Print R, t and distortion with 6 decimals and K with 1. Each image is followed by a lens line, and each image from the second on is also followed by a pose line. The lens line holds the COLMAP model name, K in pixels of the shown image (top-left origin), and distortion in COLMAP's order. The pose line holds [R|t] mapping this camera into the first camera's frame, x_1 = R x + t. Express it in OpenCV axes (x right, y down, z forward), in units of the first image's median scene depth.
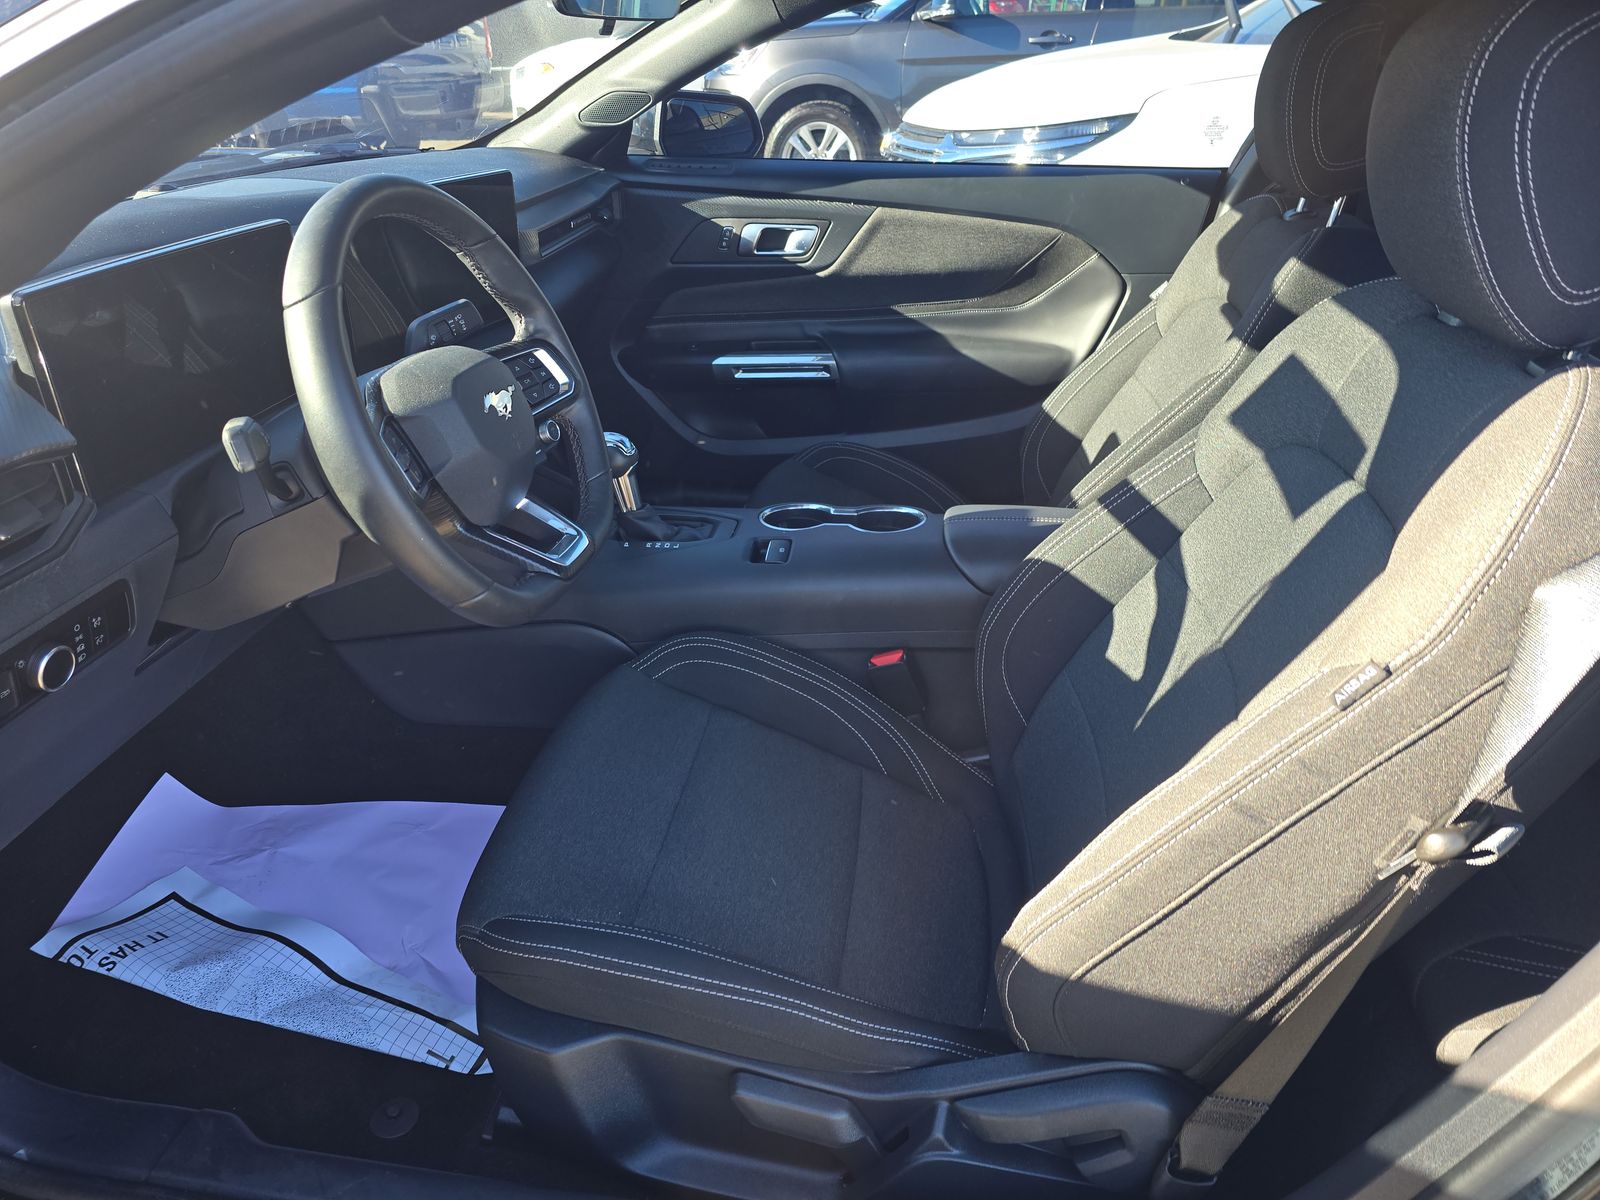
lens RADIAL K [[1040.2, 0, 807.6], [0, 1040.2, 593.6], [0, 0, 1]] dist [0.061975, -0.070741]
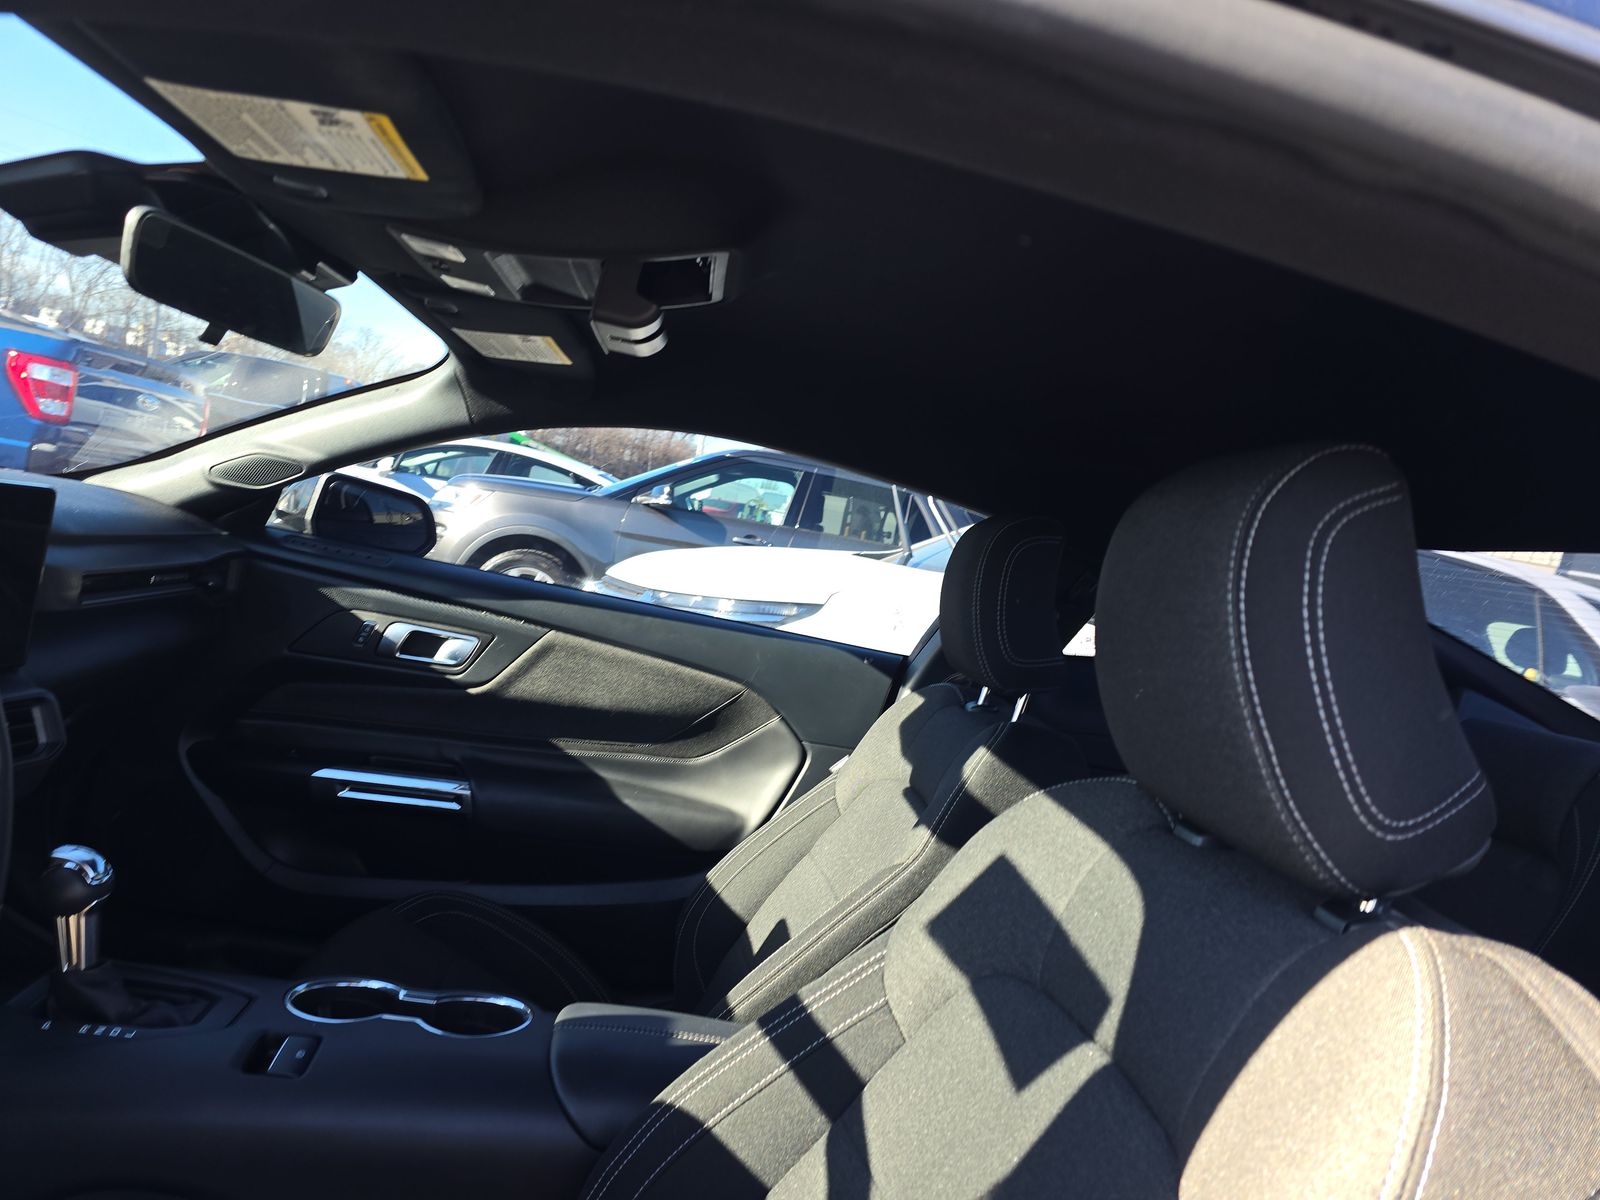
lens RADIAL K [[1040.2, 0, 807.6], [0, 1040.2, 593.6], [0, 0, 1]] dist [0.061975, -0.070741]
pose [[0.948080, 0.185754, 0.258148, 0.042110], [-0.061595, 0.903580, -0.423968, -0.032825], [-0.312011, 0.386055, 0.868108, 0.151805]]
